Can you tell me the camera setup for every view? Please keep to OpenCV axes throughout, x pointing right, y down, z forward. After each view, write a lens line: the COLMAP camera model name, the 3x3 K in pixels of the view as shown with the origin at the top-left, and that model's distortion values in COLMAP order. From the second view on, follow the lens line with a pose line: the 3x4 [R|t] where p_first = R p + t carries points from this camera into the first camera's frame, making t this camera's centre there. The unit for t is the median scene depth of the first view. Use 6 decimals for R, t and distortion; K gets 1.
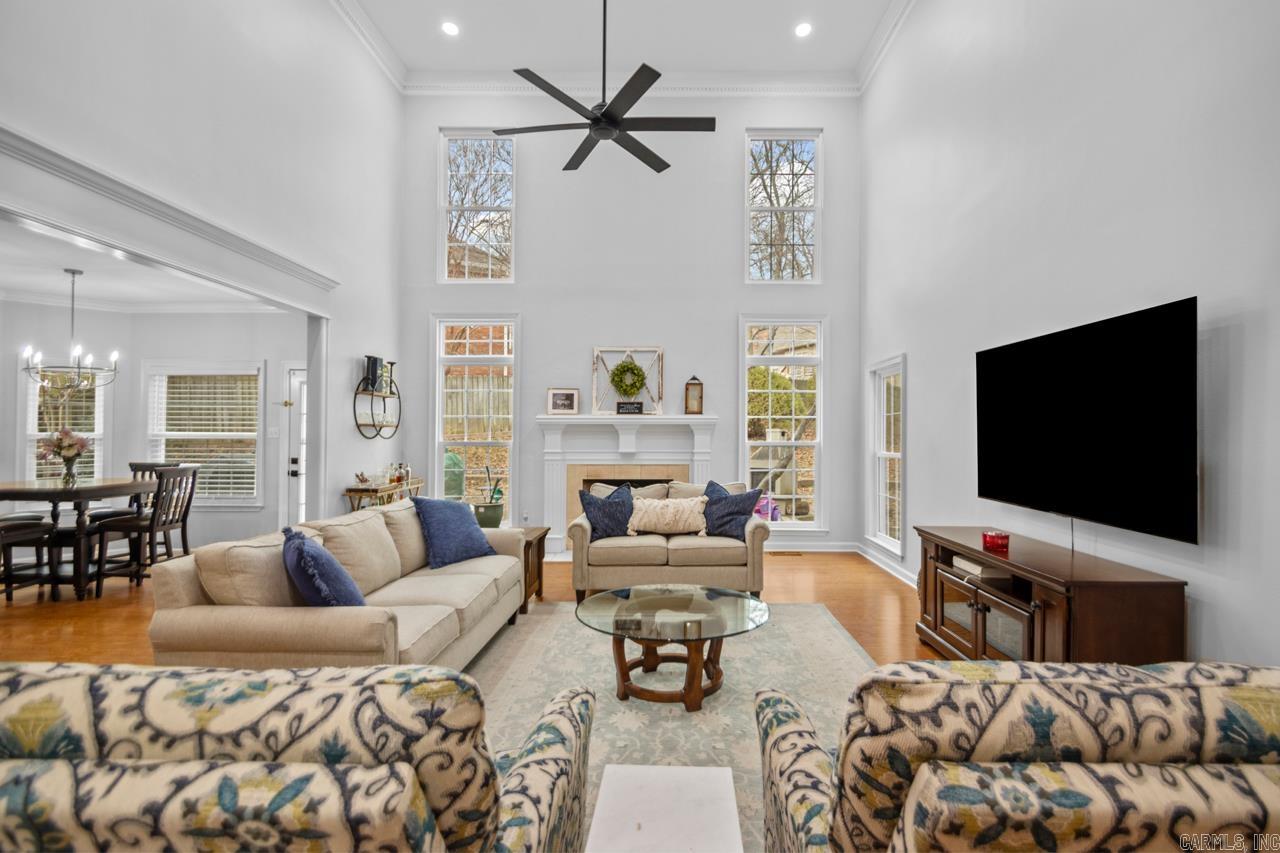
lens RADIAL K [[605.6, 0, 659.0], [0, 605.6, 425.6], [0, 0, 1]] dist [0.016103, -0.017475]
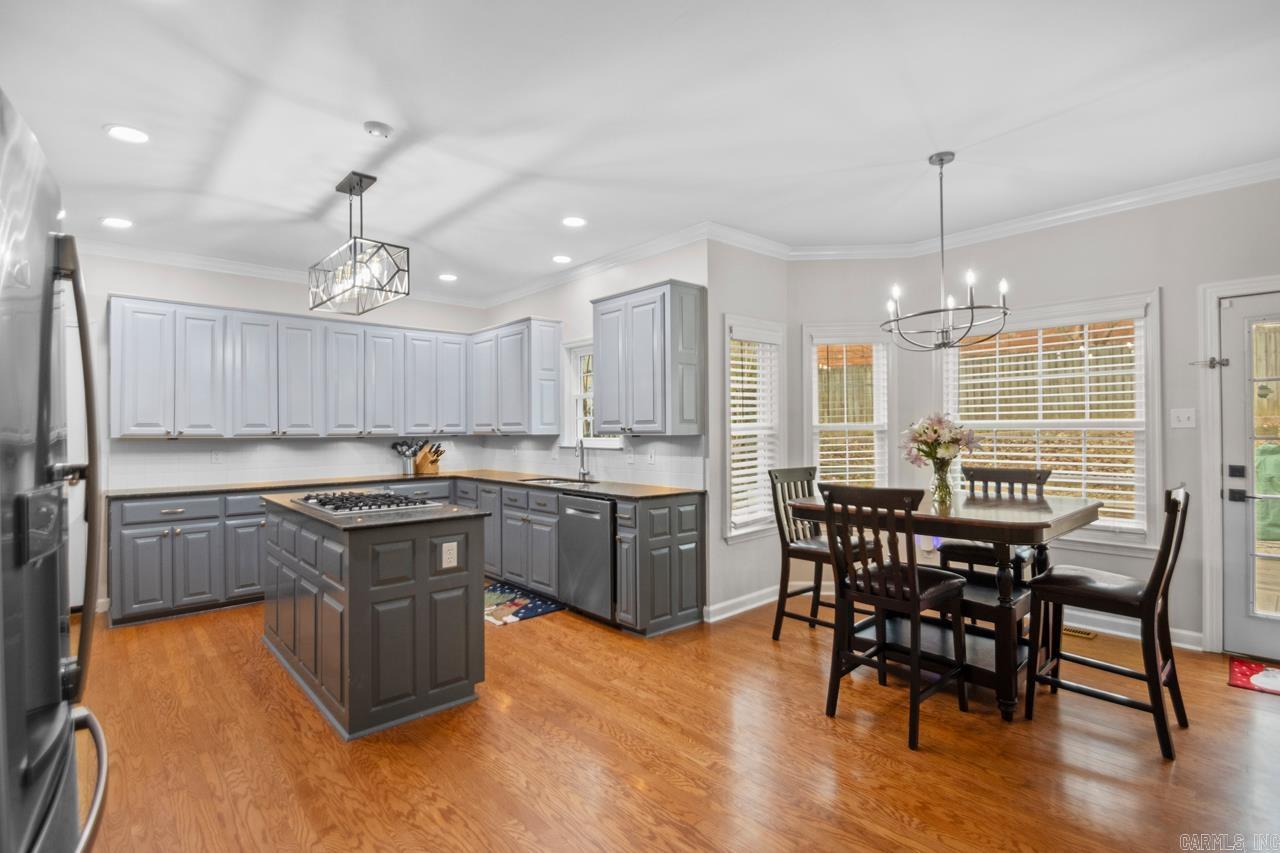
lens RADIAL K [[605.6, 0, 638.3], [0, 605.6, 422.5], [0, 0, 1]] dist [0.016103, -0.017475]
pose [[0.682168, -0.014156, -0.731058, -0.553913], [0.018134, 0.999833, -0.002439, 0.007626], [0.730971, -0.011593, 0.682311, 0.264563]]
